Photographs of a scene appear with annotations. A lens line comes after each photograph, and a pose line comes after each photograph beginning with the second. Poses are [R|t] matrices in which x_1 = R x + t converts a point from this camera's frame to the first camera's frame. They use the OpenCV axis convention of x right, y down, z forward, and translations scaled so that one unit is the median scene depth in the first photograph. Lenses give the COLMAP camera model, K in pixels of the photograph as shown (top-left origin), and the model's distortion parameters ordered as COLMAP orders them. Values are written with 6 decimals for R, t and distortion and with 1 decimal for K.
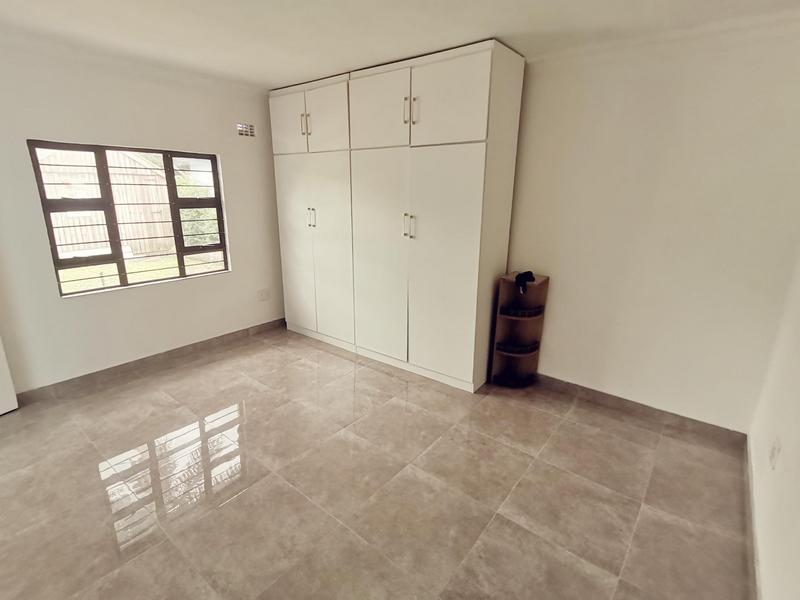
lens RADIAL K [[394.9, 0, 393.2], [0, 394.9, 299.3], [0, 0, 1]] dist [0.059451, -0.039423]
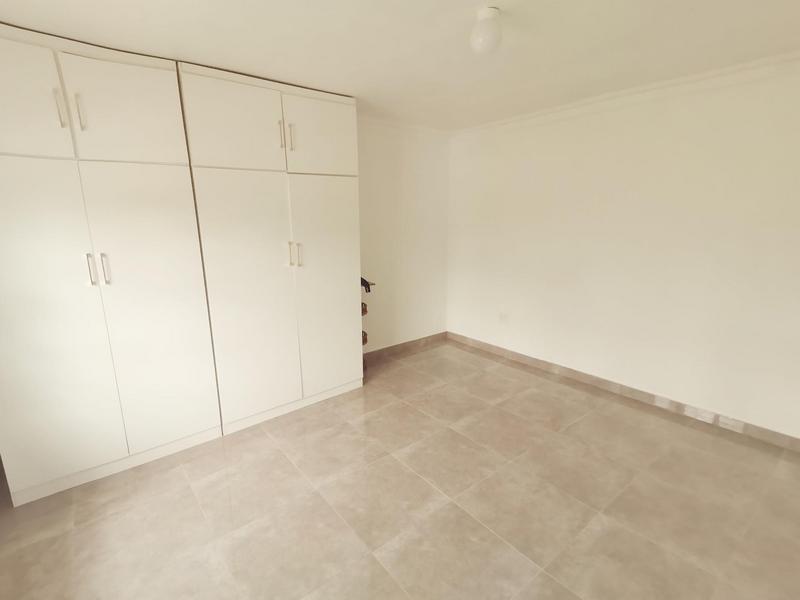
lens RADIAL K [[394.9, 0, 393.2], [0, 394.9, 299.3], [0, 0, 1]] dist [0.059451, -0.039423]
pose [[0.216820, -0.224160, 0.950127, -0.724814], [0.275932, 0.947663, 0.160610, -0.147723], [-0.936403, 0.227347, 0.267325, 0.475125]]
